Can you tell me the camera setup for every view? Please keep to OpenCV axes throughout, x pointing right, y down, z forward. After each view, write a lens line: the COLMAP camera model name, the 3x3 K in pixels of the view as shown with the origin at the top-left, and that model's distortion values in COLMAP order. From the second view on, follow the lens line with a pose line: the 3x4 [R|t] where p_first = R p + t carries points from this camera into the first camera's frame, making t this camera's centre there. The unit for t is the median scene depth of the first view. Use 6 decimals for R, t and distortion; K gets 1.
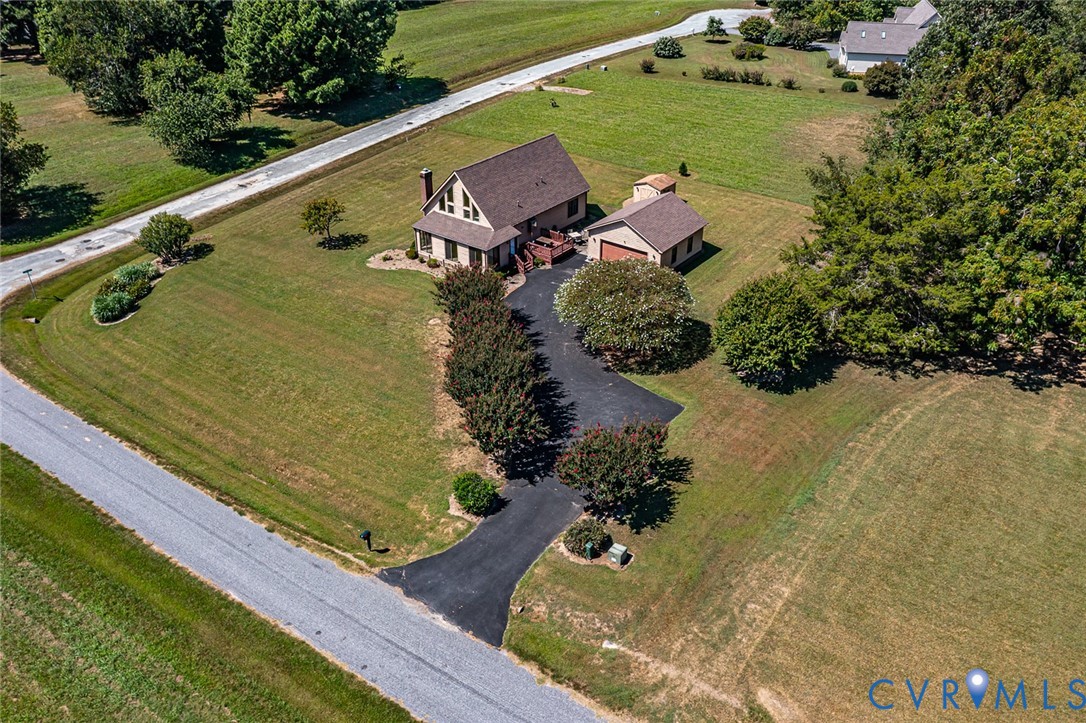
lens RADIAL K [[861.2, 0, 543.8], [0, 861.2, 355.5], [0, 0, 1]] dist [-0.008949, 0.004707]
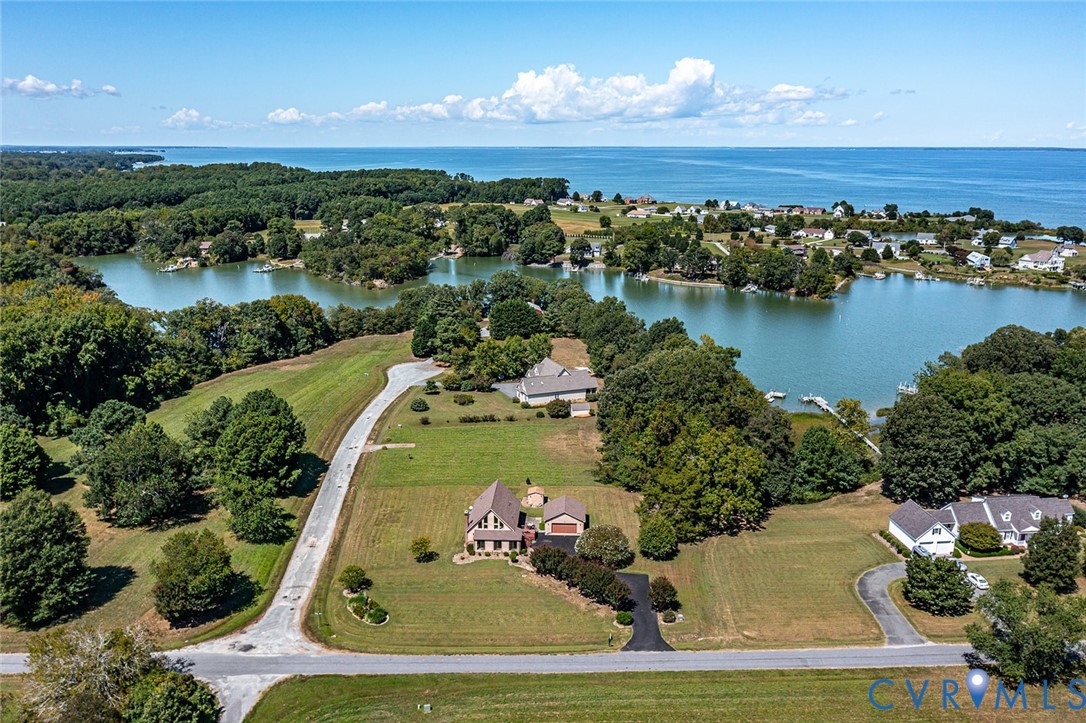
lens RADIAL K [[867.8, 0, 543.6], [0, 867.8, 358.4], [0, 0, 1]] dist [-0.009495, 0.005770]
pose [[0.816410, -0.132688, 0.562021, -1.117930], [0.290564, 0.935457, -0.201229, -0.087696], [-0.499046, 0.327588, 0.802271, -0.884427]]
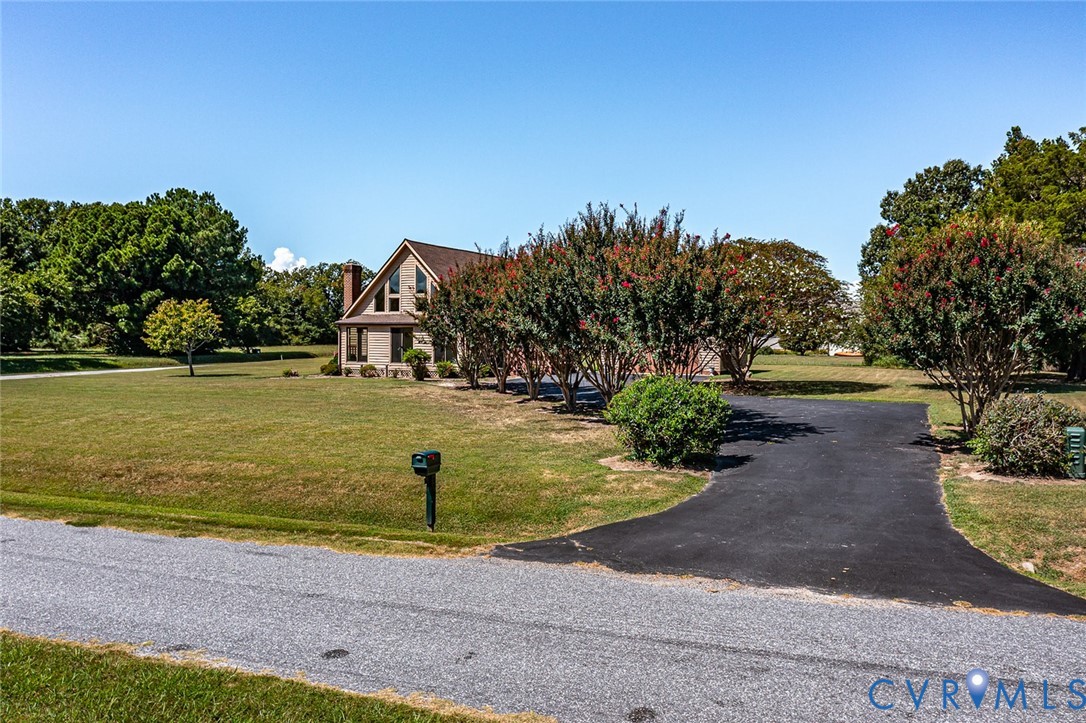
lens RADIAL K [[867.8, 0, 543.6], [0, 867.8, 358.4], [0, 0, 1]] dist [-0.009495, 0.005770]
pose [[0.975860, 0.001404, 0.218391, -0.141907], [0.105672, 0.872093, -0.477794, 0.200699], [-0.191128, 0.489338, 0.850893, 0.424761]]
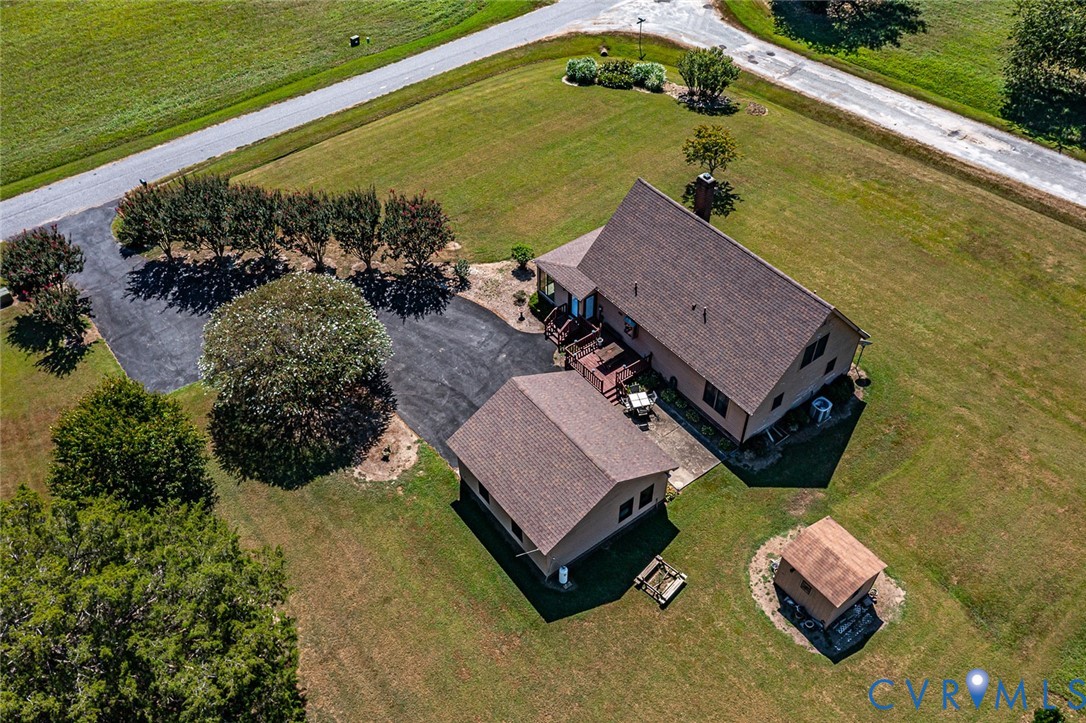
lens RADIAL K [[861.2, 0, 543.8], [0, 861.2, 355.5], [0, 0, 1]] dist [-0.008949, 0.004707]
pose [[-0.262523, 0.686218, -0.678371, 0.449721], [-0.486101, 0.513251, 0.707304, -0.562197], [0.833539, 0.515440, 0.198832, 0.845684]]
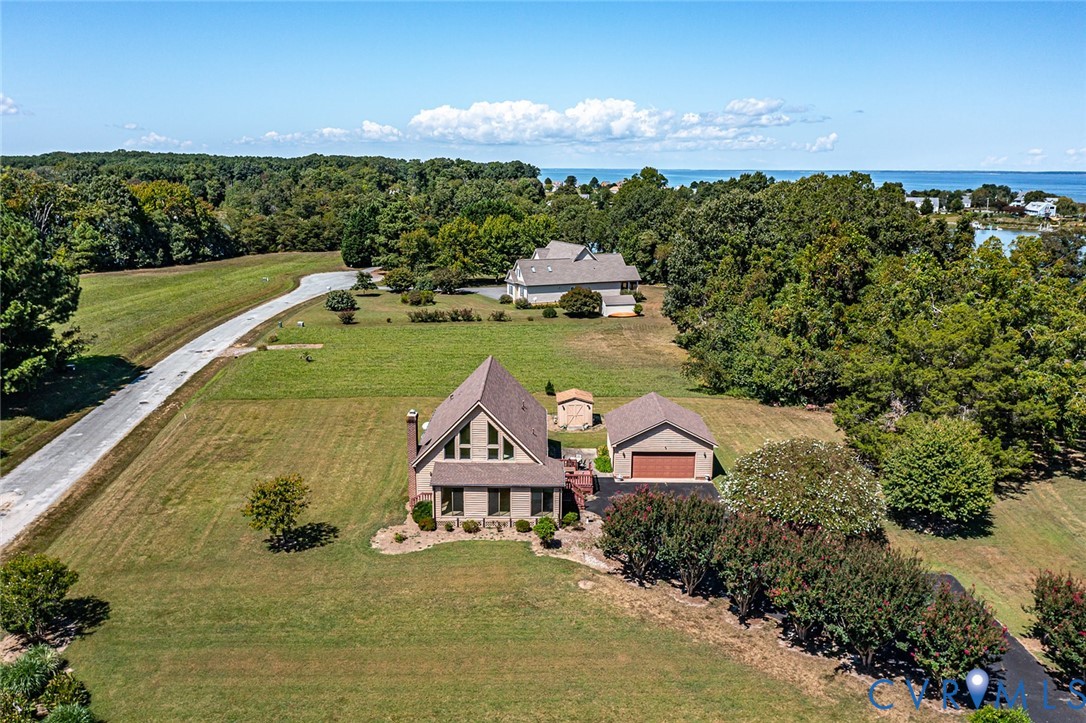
lens RADIAL K [[862.5, 0, 541.3], [0, 862.5, 366.4], [0, 0, 1]] dist [-0.007782, -0.000332]
pose [[0.792784, -0.126471, 0.596237, -0.500436], [0.301490, 0.931548, -0.203279, -0.066095], [-0.529714, 0.340916, 0.776646, 0.344567]]
